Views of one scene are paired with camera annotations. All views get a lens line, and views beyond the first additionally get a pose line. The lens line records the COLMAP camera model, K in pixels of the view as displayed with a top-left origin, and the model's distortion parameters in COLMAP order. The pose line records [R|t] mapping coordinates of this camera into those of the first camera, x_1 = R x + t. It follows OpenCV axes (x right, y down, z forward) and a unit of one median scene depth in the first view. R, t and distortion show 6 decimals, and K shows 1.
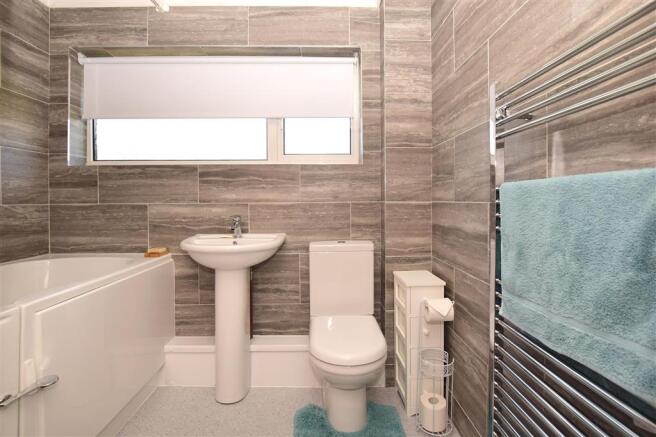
lens RADIAL K [[301.5, 0, 328.8], [0, 301.5, 204.6], [0, 0, 1]] dist [-0.032202, 0.000368]
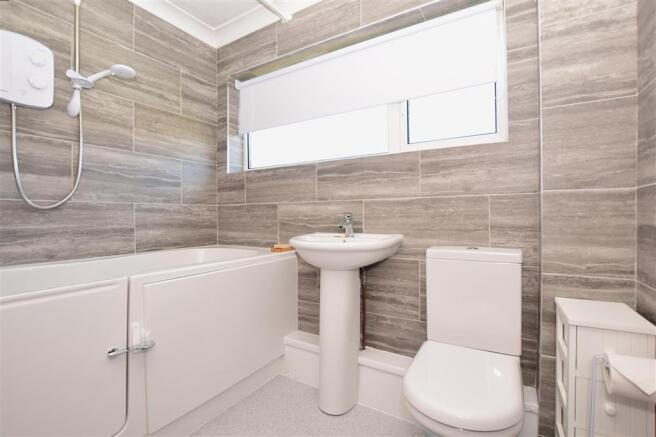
lens RADIAL K [[296.9, 0, 328.7], [0, 296.9, 216.6], [0, 0, 1]] dist [-0.035157, 0.007346]
pose [[0.841104, 0.002914, -0.540865, 0.132262], [-0.001358, 0.999994, 0.003275, 0.043020], [0.540871, -0.002020, 0.841103, 0.193374]]
